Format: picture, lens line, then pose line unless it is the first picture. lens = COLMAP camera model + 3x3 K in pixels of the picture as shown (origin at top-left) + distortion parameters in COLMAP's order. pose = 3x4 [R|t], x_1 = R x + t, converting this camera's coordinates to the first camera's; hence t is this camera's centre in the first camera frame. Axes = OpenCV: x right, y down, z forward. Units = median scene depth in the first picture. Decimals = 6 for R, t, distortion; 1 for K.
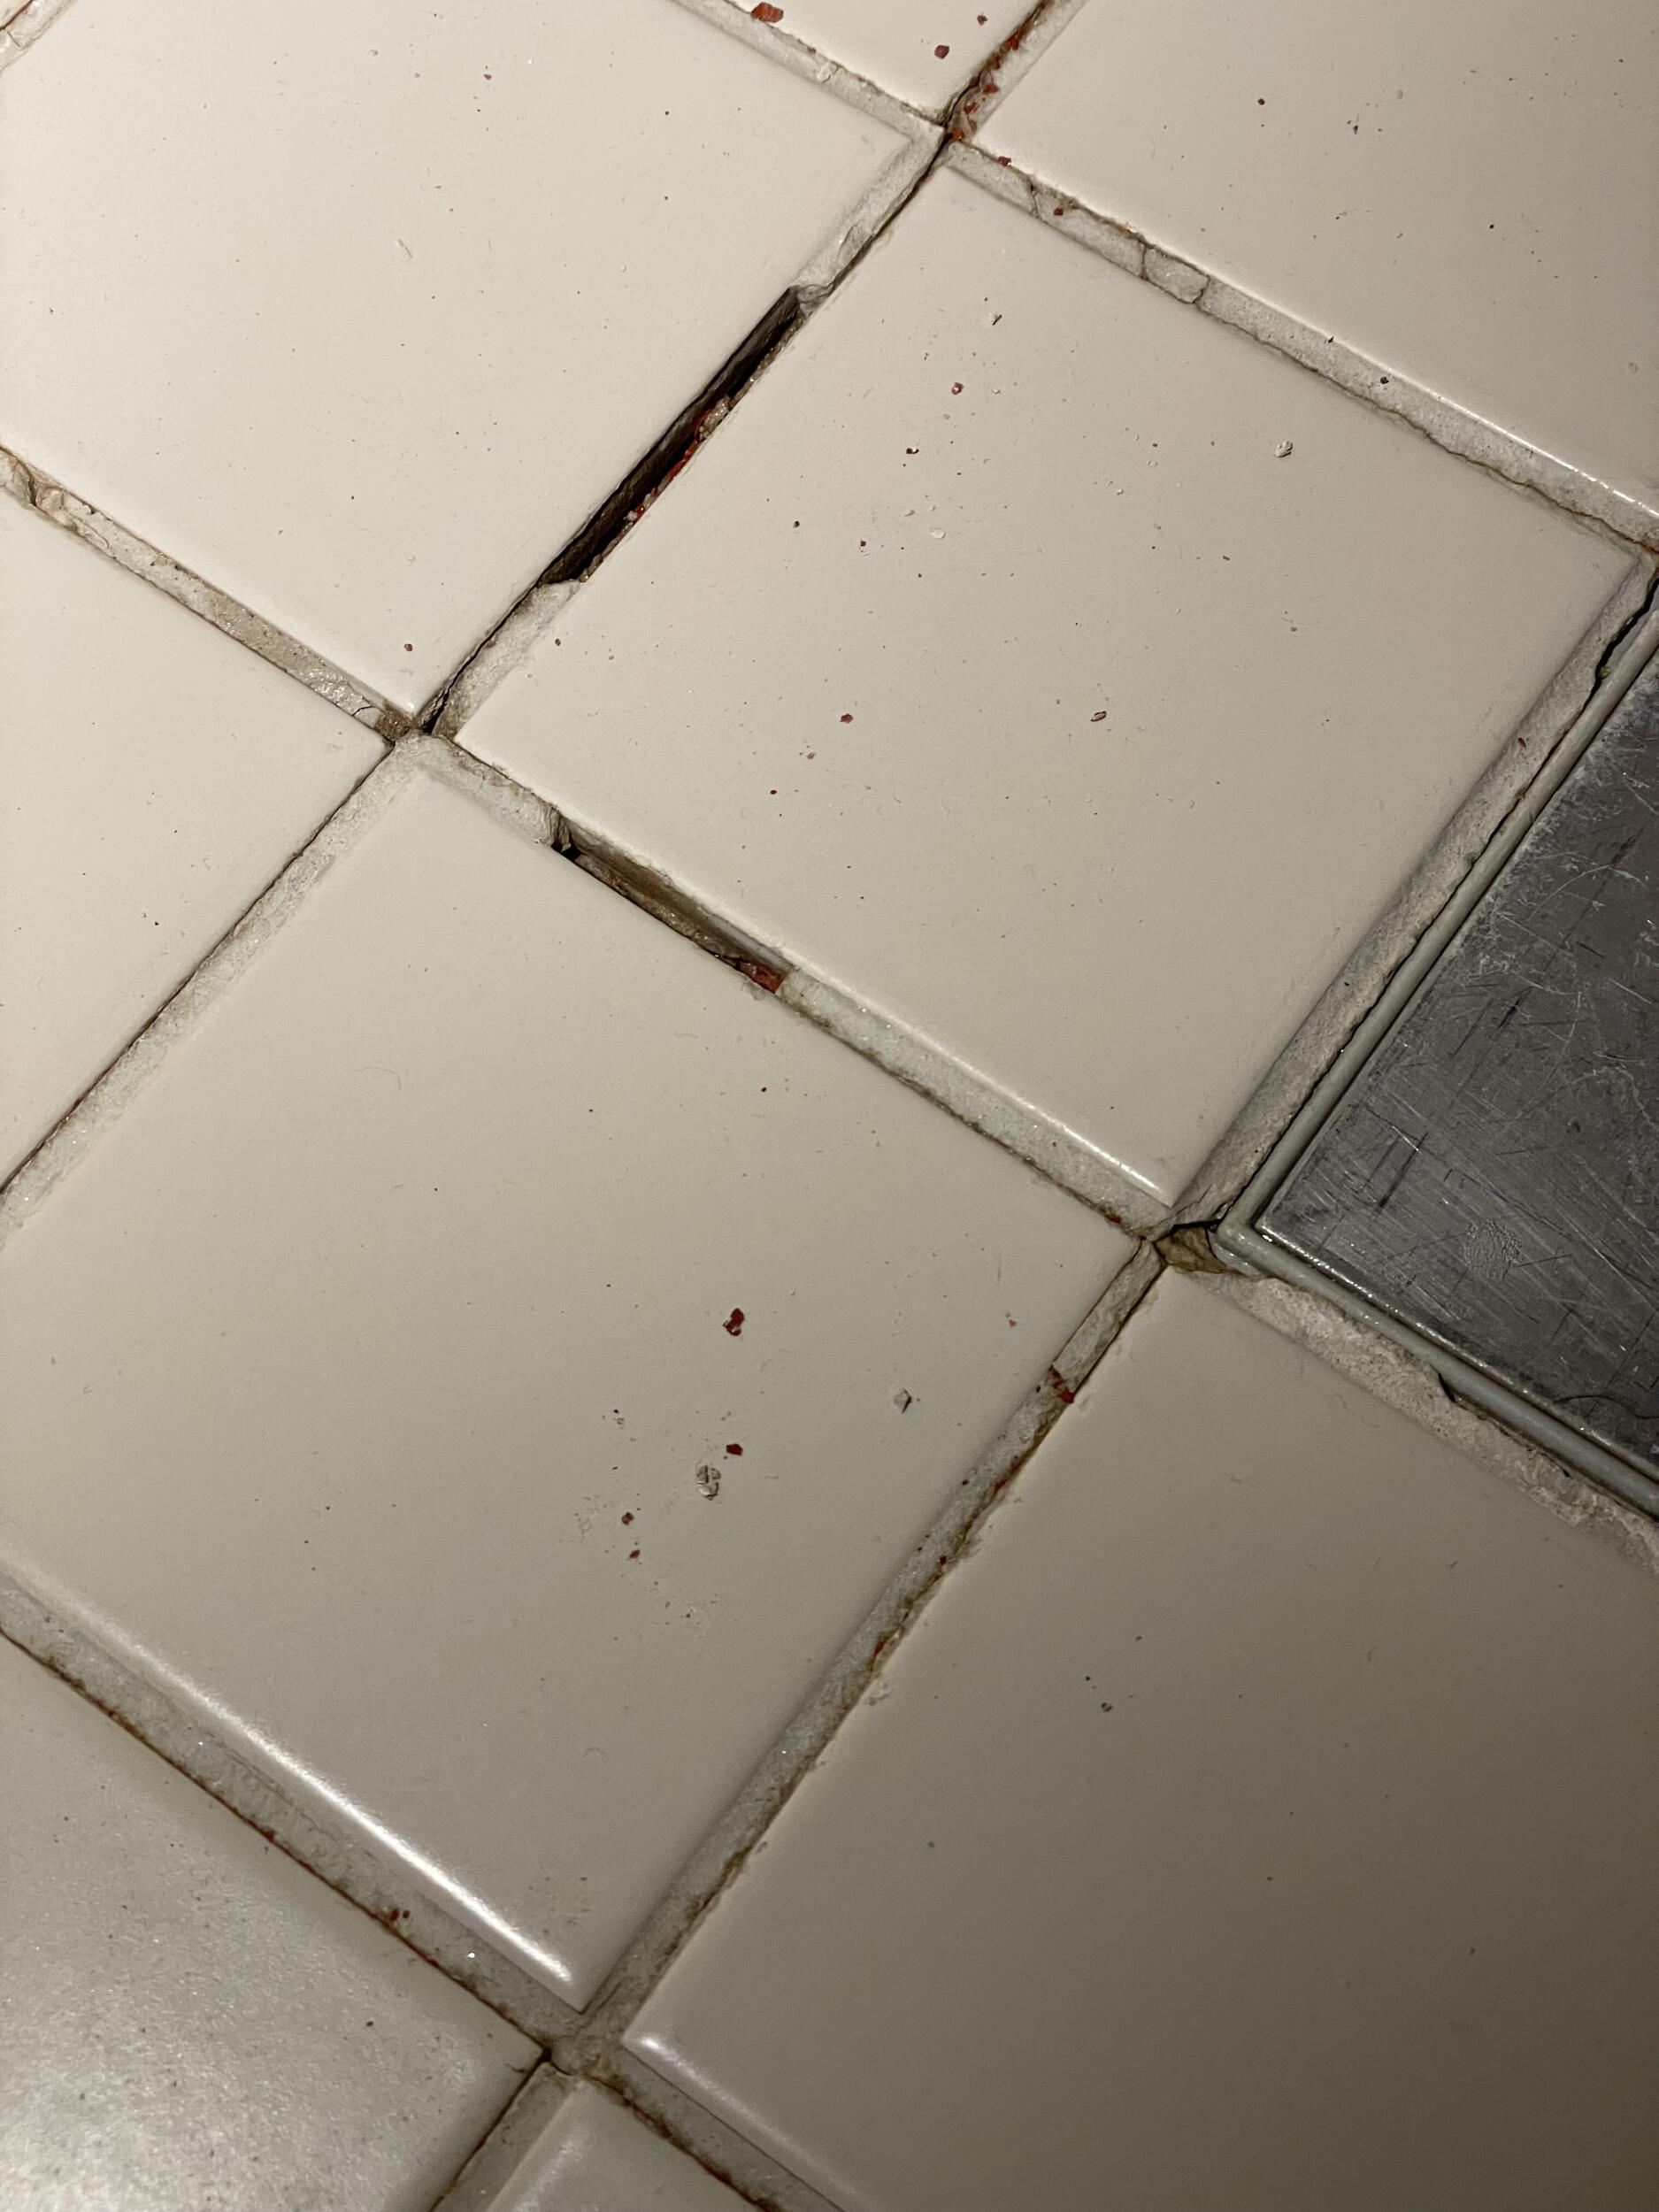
lens RADIAL K [[3167.2, 0, 813.2], [0, 3167.2, 1104.2], [0, 0, 1]] dist [0.063812, 0.000000]
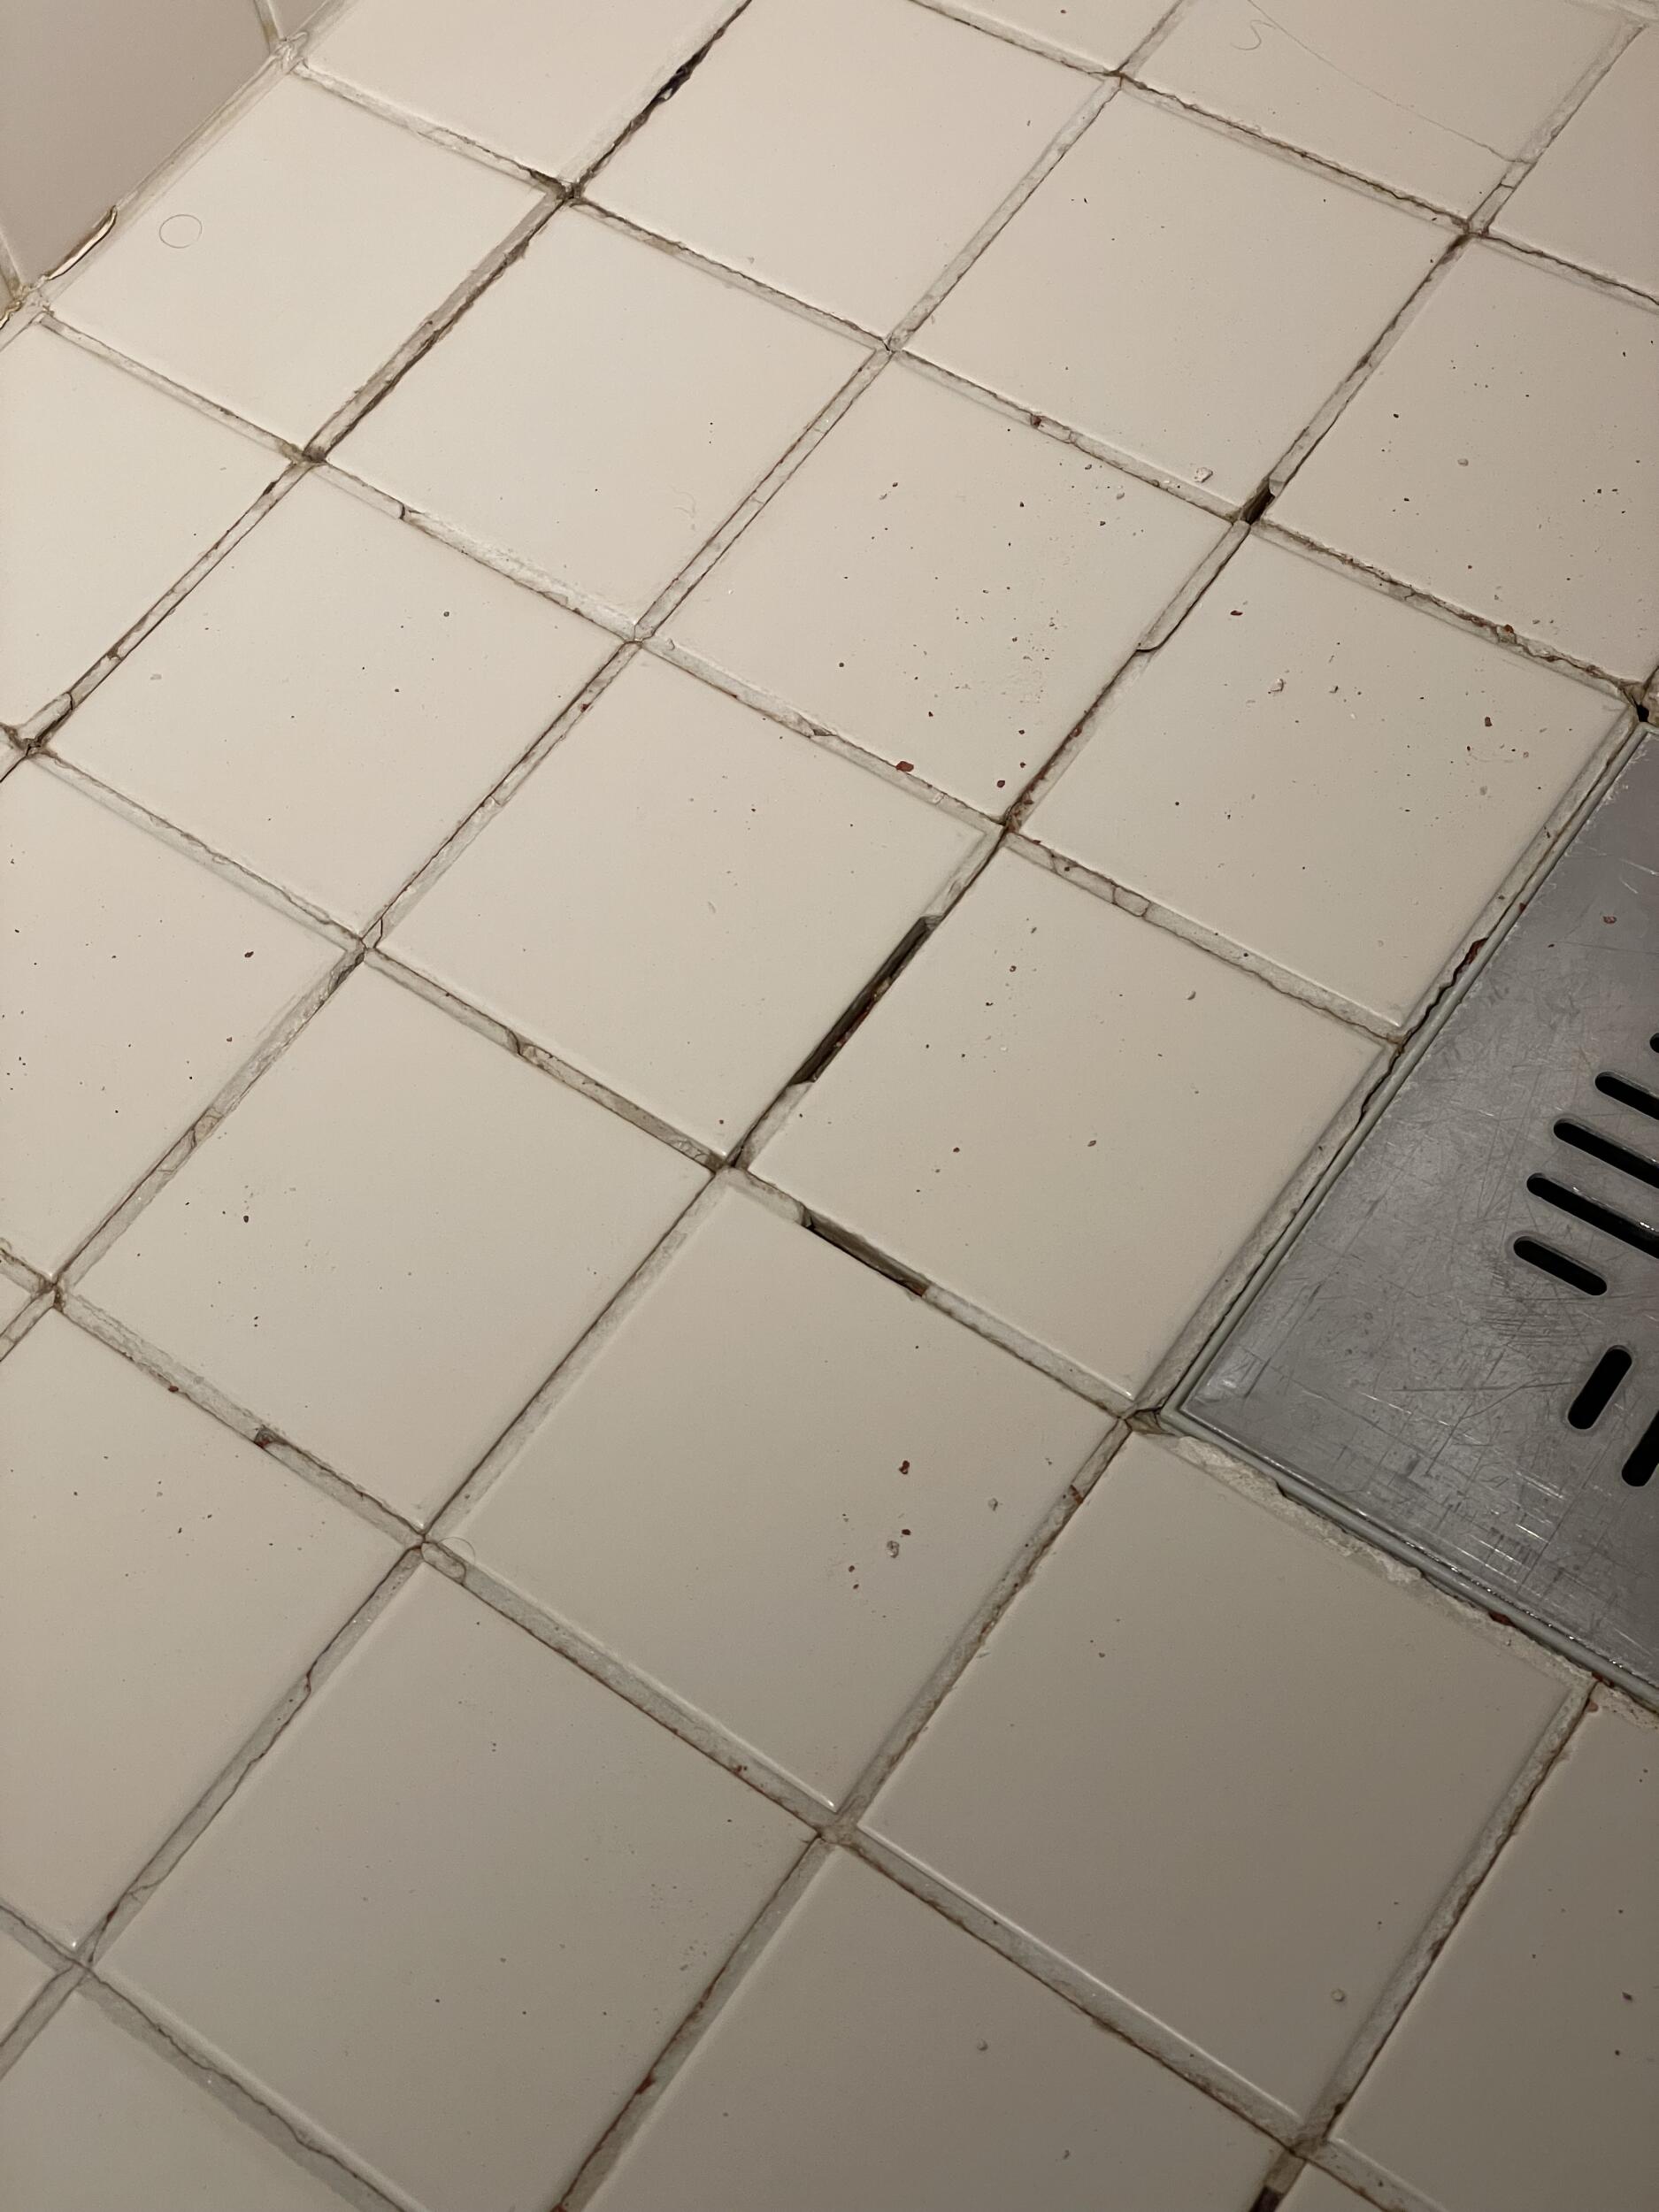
lens RADIAL K [[3167.2, 0, 837.3], [0, 3167.2, 1100.3], [0, 0, 1]] dist [0.063812, 0.000000]
pose [[0.996882, -0.041954, -0.066836, 0.068572], [0.033147, 0.991243, -0.127819, 0.088169], [0.071614, 0.125205, 0.989543, -0.880644]]
